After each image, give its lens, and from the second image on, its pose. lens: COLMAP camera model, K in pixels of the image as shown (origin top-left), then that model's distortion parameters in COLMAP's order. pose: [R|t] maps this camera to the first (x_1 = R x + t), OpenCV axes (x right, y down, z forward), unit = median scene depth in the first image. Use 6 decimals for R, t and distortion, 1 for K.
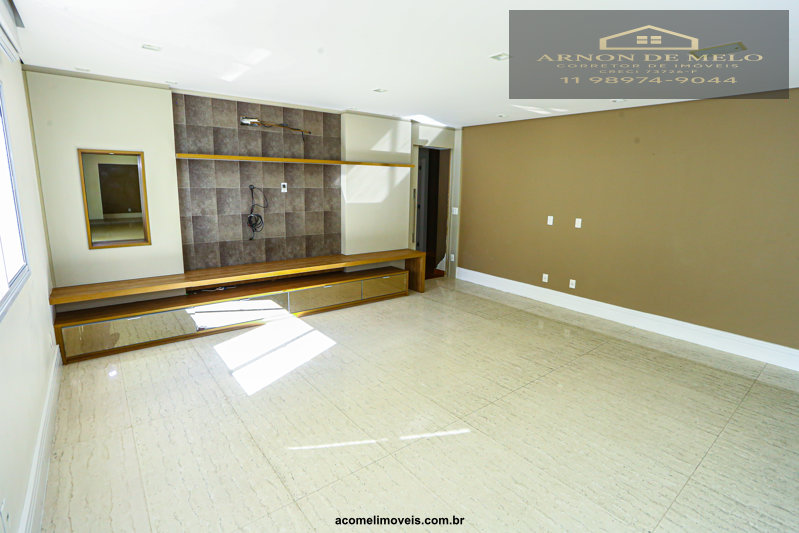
lens RADIAL K [[399.8, 0, 398.4], [0, 399.8, 259.6], [0, 0, 1]] dist [-0.069548, 0.026917]
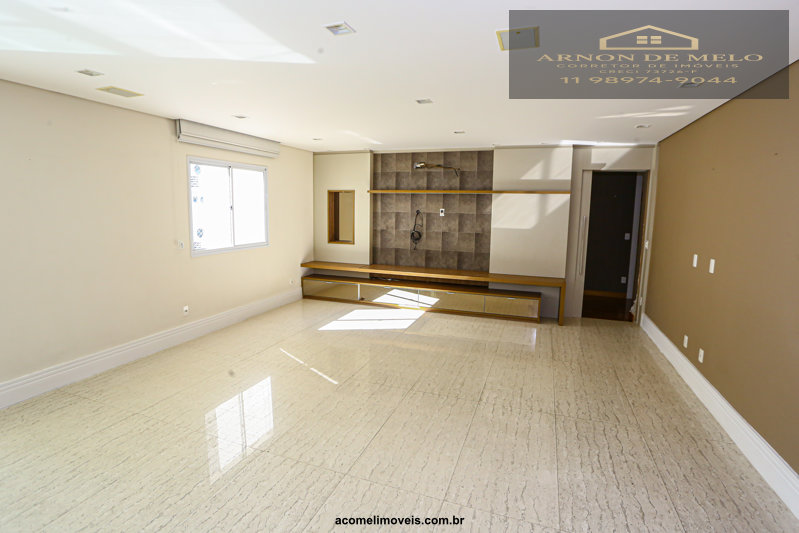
lens RADIAL K [[401.9, 0, 403.0], [0, 401.9, 258.2], [0, 0, 1]] dist [-0.083274, 0.033515]
pose [[0.521553, 0.097924, -0.847581, 0.772342], [-0.166713, 0.985940, 0.011323, -0.027015], [0.836773, 0.135397, 0.530545, 0.214995]]
